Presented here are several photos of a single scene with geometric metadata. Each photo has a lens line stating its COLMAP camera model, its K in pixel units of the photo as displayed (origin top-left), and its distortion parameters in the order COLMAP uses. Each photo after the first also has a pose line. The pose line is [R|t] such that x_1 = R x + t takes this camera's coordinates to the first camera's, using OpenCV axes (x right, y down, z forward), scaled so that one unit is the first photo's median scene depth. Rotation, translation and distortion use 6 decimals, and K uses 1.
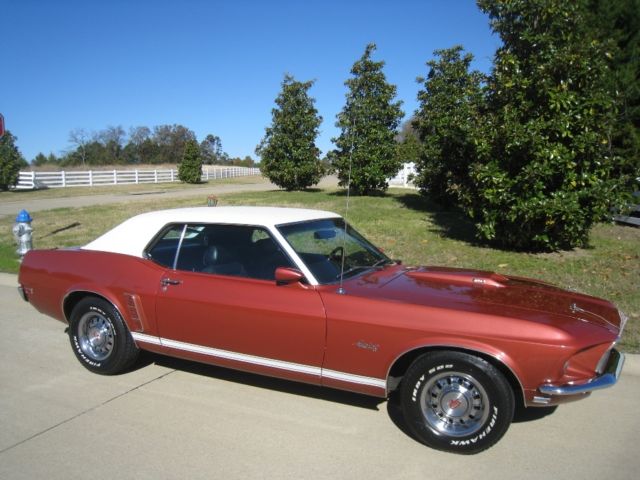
lens RADIAL K [[531.2, 0, 318.2], [0, 531.2, 244.9], [0, 0, 1]] dist [-0.163132, 0.102298]
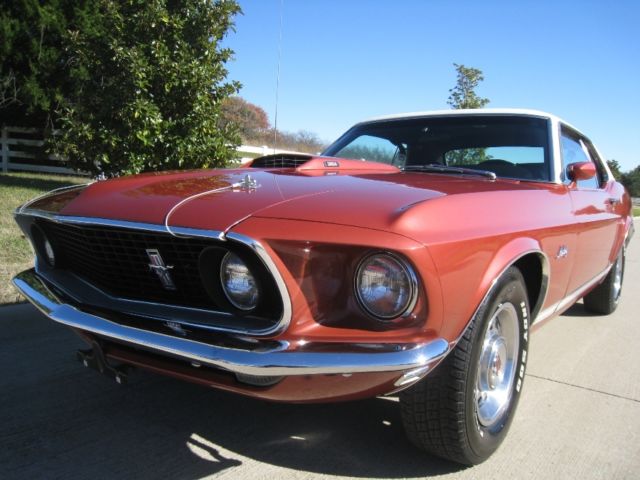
lens RADIAL K [[531.2, 0, 320.0], [0, 531.2, 241.7], [0, 0, 1]] dist [-0.163132, 0.102298]
pose [[0.233052, -0.112044, 0.965988, -0.505461], [0.073098, 0.992548, 0.097489, 0.019494], [-0.969713, 0.047892, 0.239506, 0.520029]]
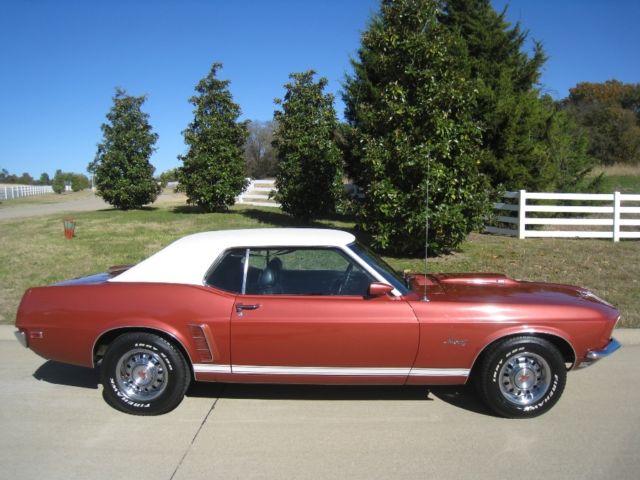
lens RADIAL K [[531.2, 0, 318.3], [0, 531.2, 242.1], [0, 0, 1]] dist [-0.163132, 0.102298]
pose [[0.922676, -0.048398, 0.382526, -0.252122], [0.060585, 0.997965, -0.019872, -0.011769], [-0.380786, 0.041511, 0.923731, 0.006841]]
